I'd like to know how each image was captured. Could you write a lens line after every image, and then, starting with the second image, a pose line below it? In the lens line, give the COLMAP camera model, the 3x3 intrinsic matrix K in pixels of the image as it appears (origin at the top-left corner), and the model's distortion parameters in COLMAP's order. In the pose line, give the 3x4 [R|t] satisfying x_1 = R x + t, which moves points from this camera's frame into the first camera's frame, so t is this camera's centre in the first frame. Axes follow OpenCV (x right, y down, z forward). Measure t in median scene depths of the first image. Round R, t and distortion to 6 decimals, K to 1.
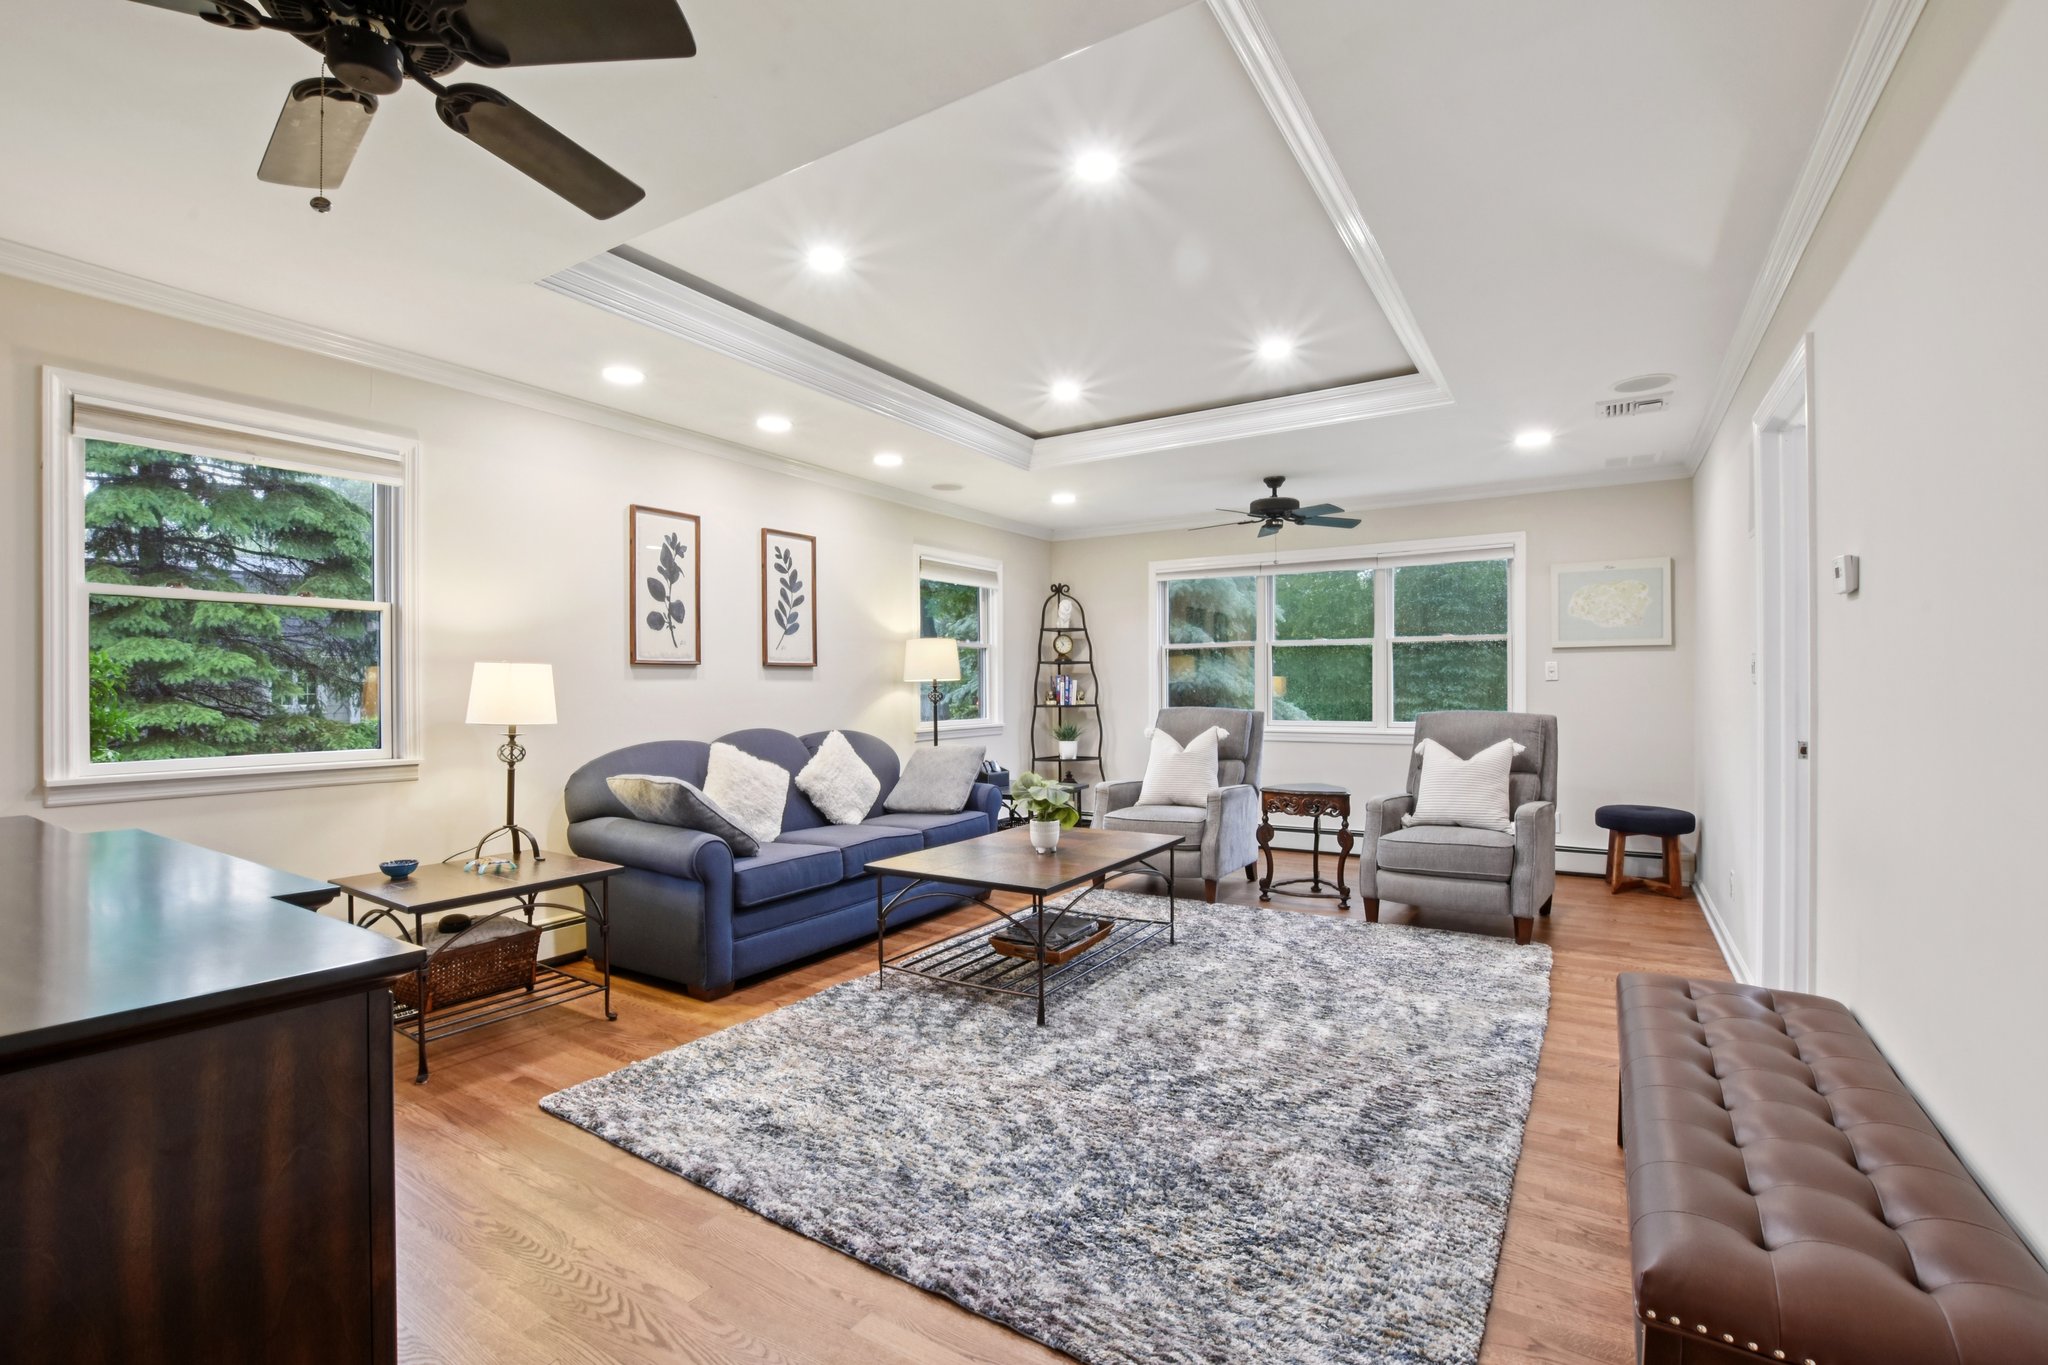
lens RADIAL K [[922.9, 0, 1027.0], [0, 922.9, 686.6], [0, 0, 1]] dist [-0.025701, 0.002121]
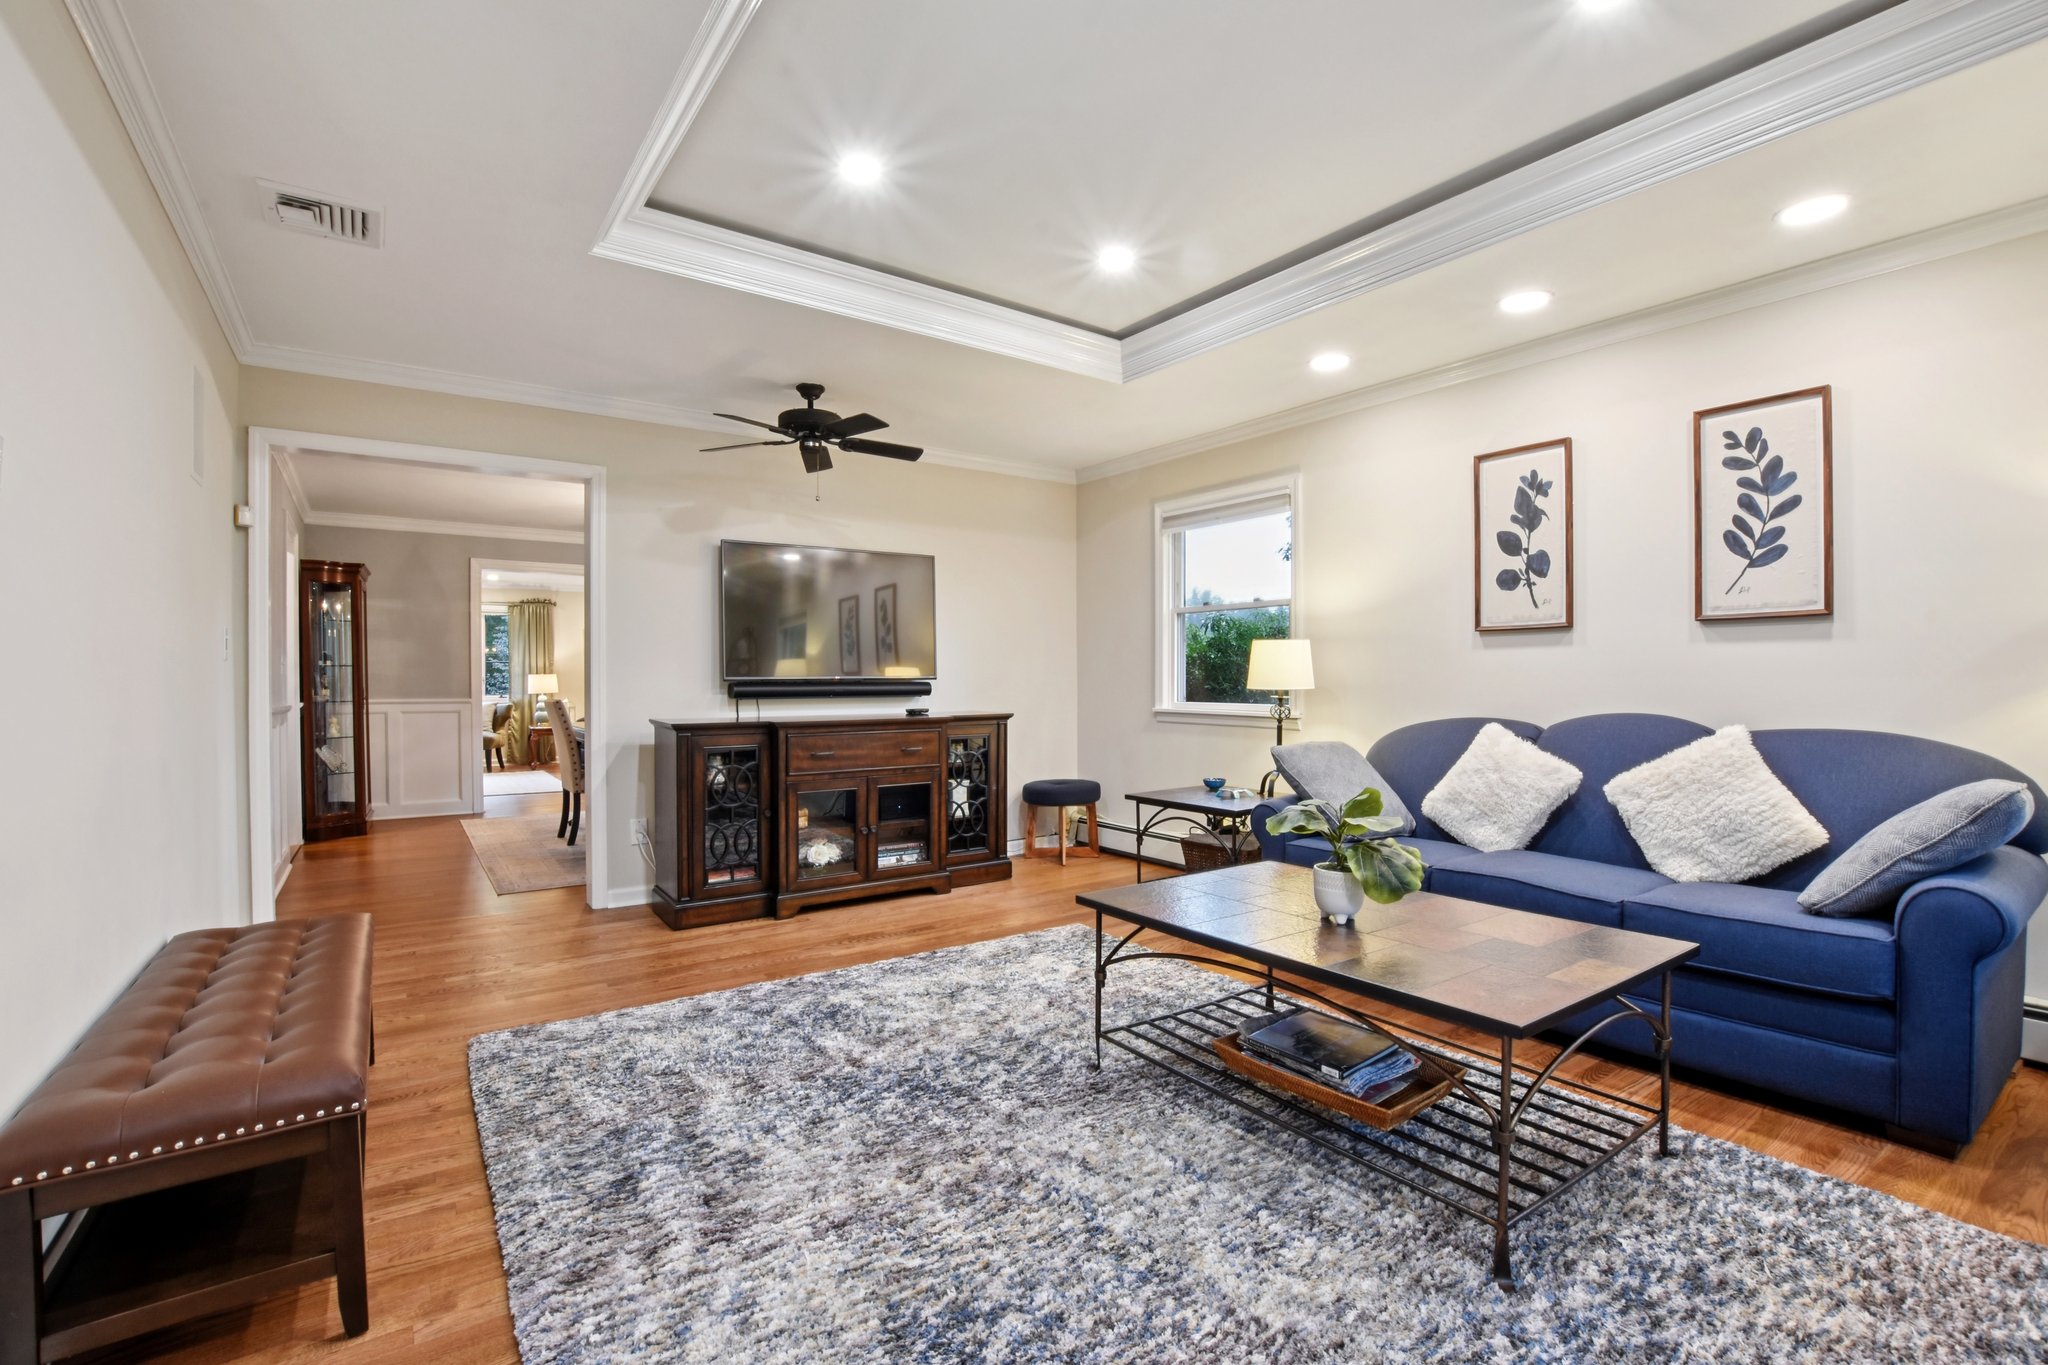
lens RADIAL K [[922.9, 0, 1014.9], [0, 922.9, 692.7], [0, 0, 1]] dist [-0.025701, 0.002121]
pose [[-0.381302, 0.019470, -0.924245, 0.554695], [0.005002, 0.999807, 0.018998, 0.015426], [0.924437, 0.002621, -0.381326, 0.873196]]
